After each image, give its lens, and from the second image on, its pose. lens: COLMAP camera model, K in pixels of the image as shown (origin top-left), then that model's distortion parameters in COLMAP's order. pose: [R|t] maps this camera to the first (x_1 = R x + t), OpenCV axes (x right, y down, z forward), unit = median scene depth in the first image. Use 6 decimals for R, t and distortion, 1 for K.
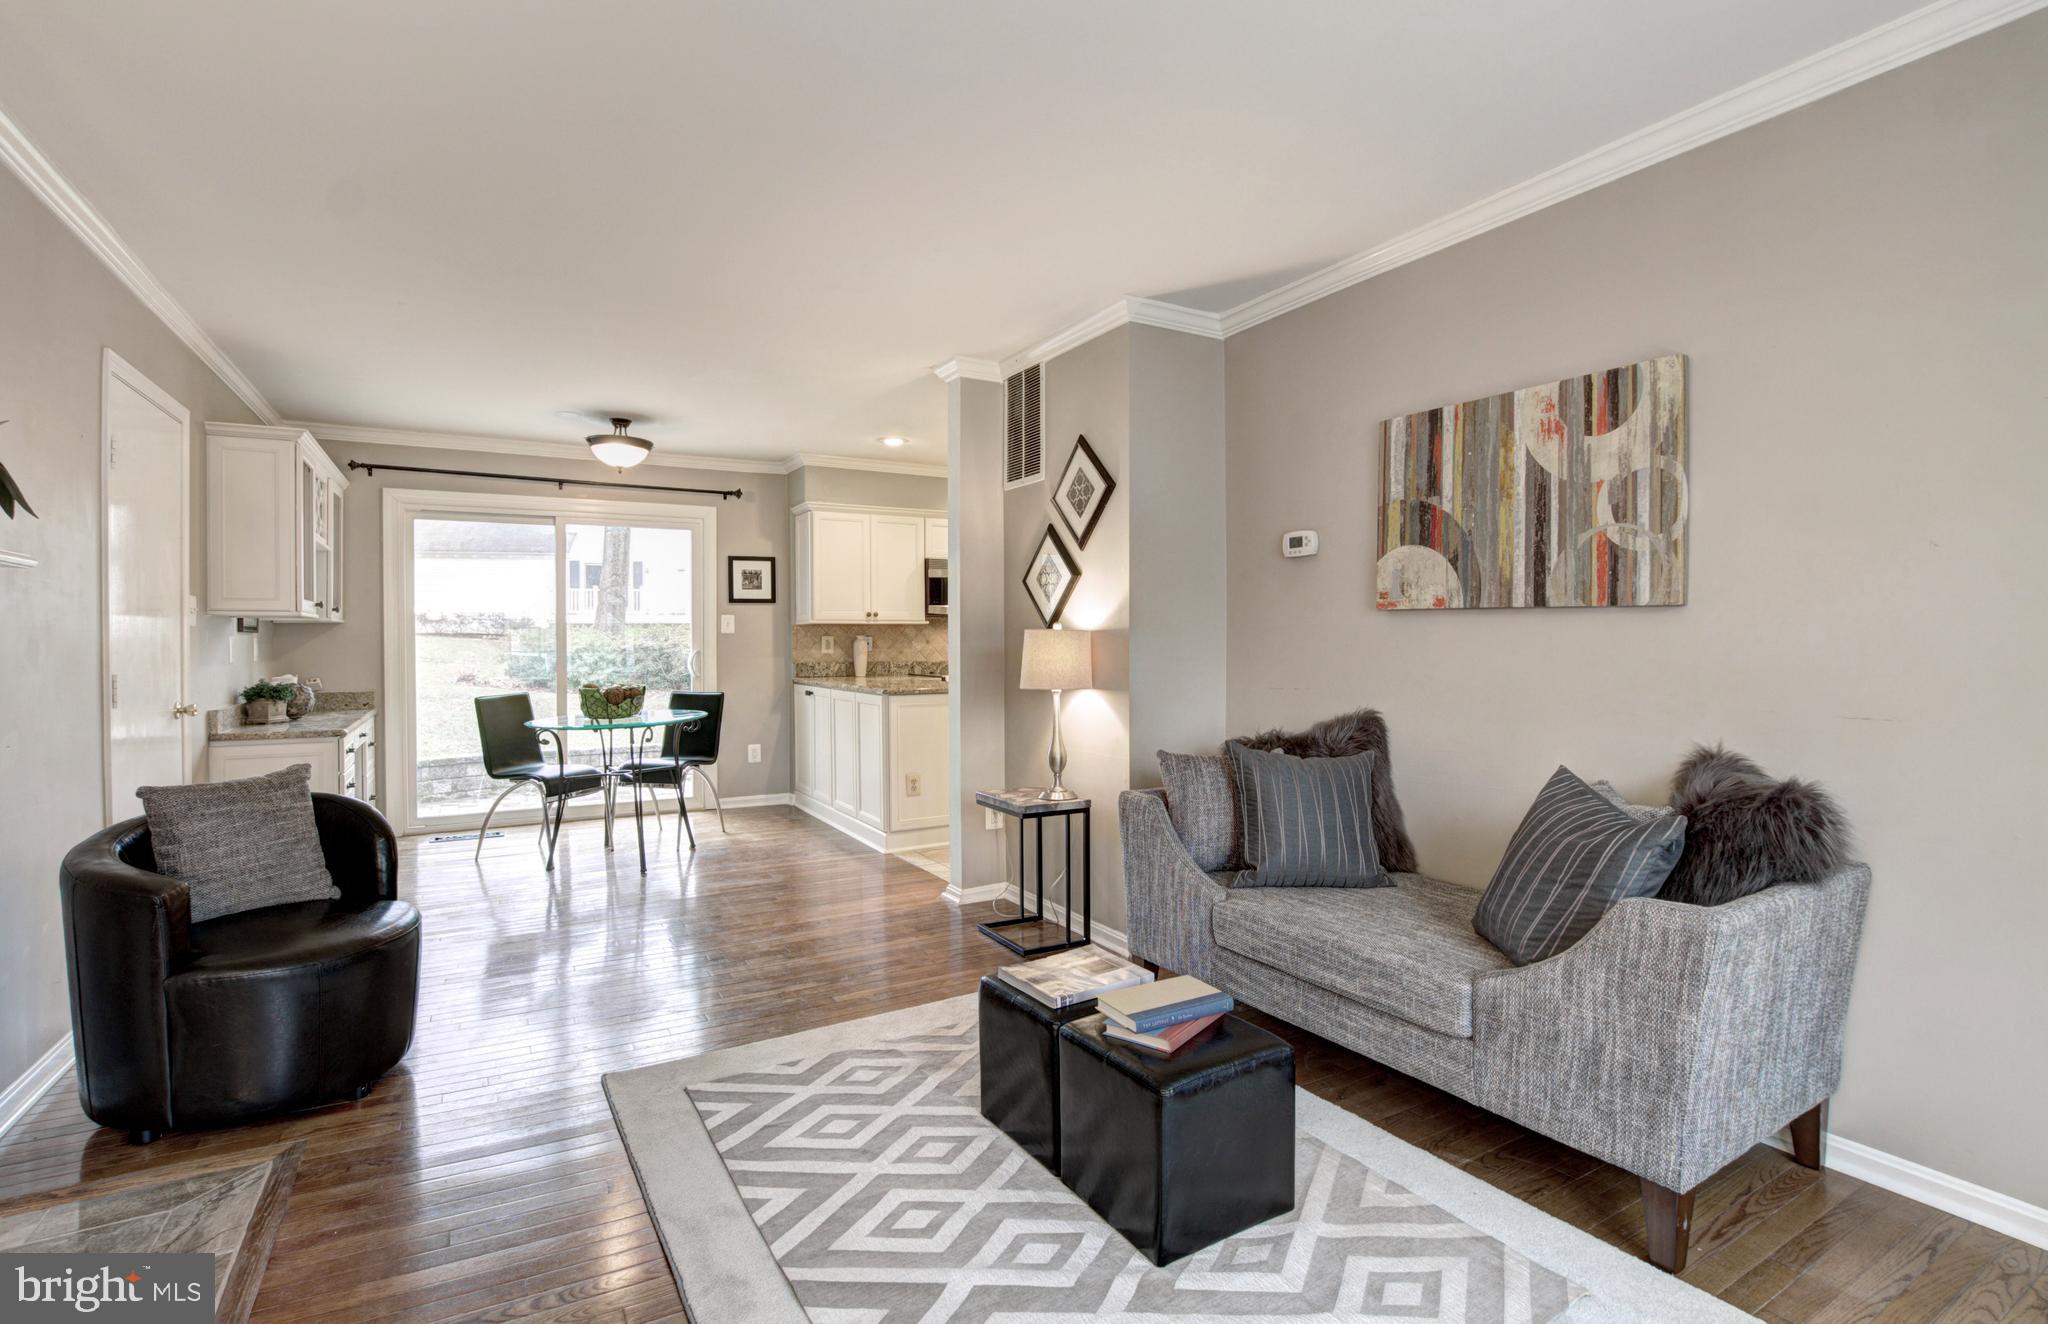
lens RADIAL K [[954.8, 0, 1011.9], [0, 954.8, 655.8], [0, 0, 1]] dist [-0.022406, -0.004505]
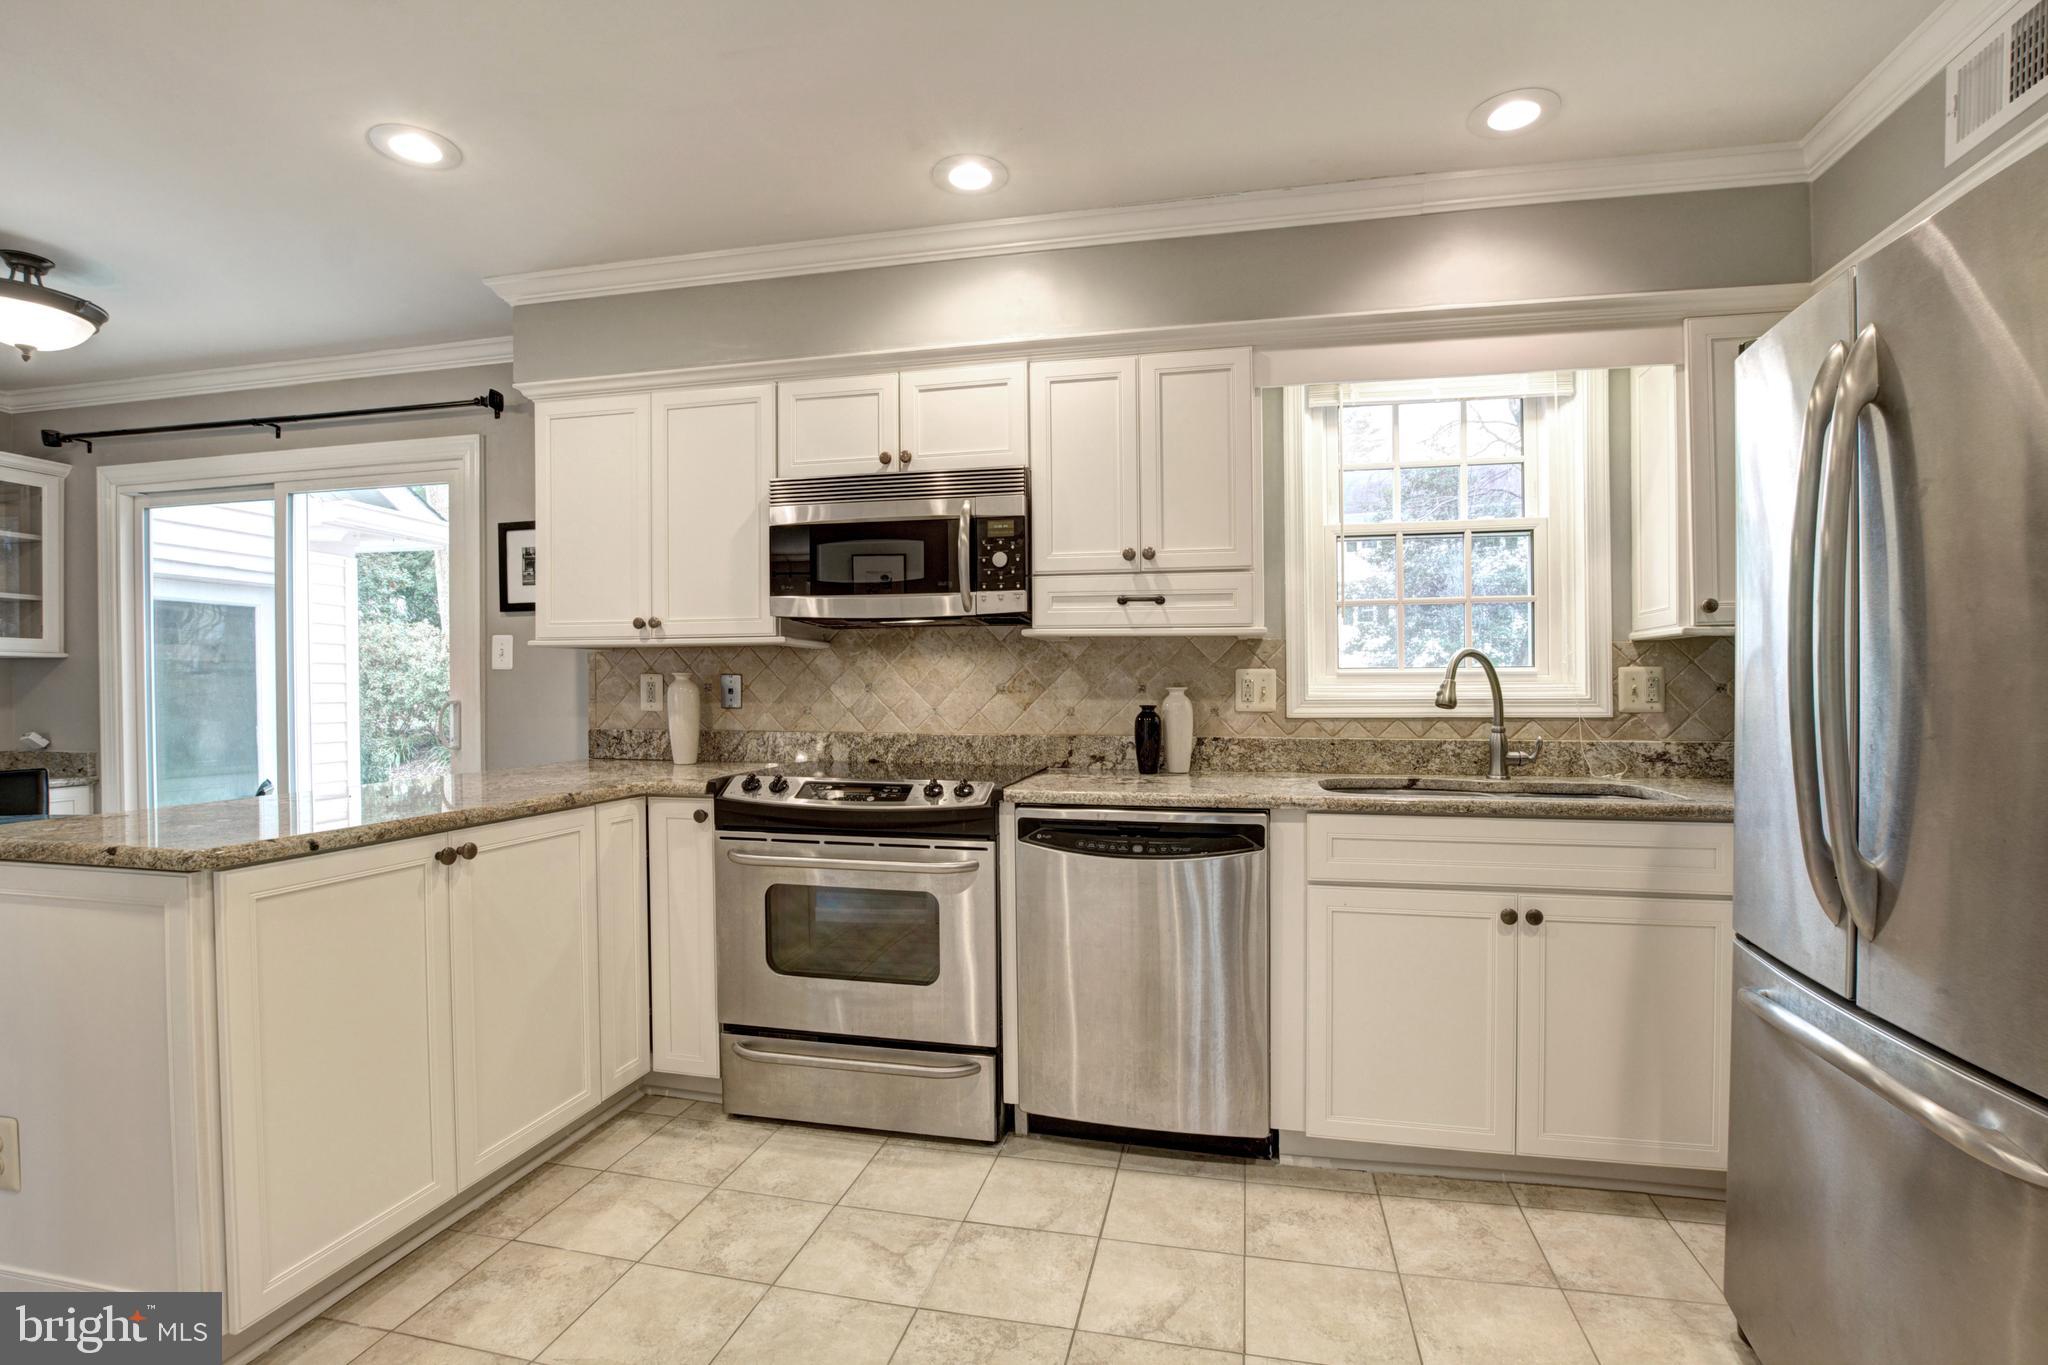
lens RADIAL K [[962.0, 0, 1005.5], [0, 962.0, 694.3], [0, 0, 1]] dist [-0.031371, 0.004405]
pose [[0.744711, 0.009432, -0.667321, 0.266383], [-0.014033, 0.999900, -0.001528, -0.012926], [0.667240, 0.010502, 0.744769, 0.791992]]
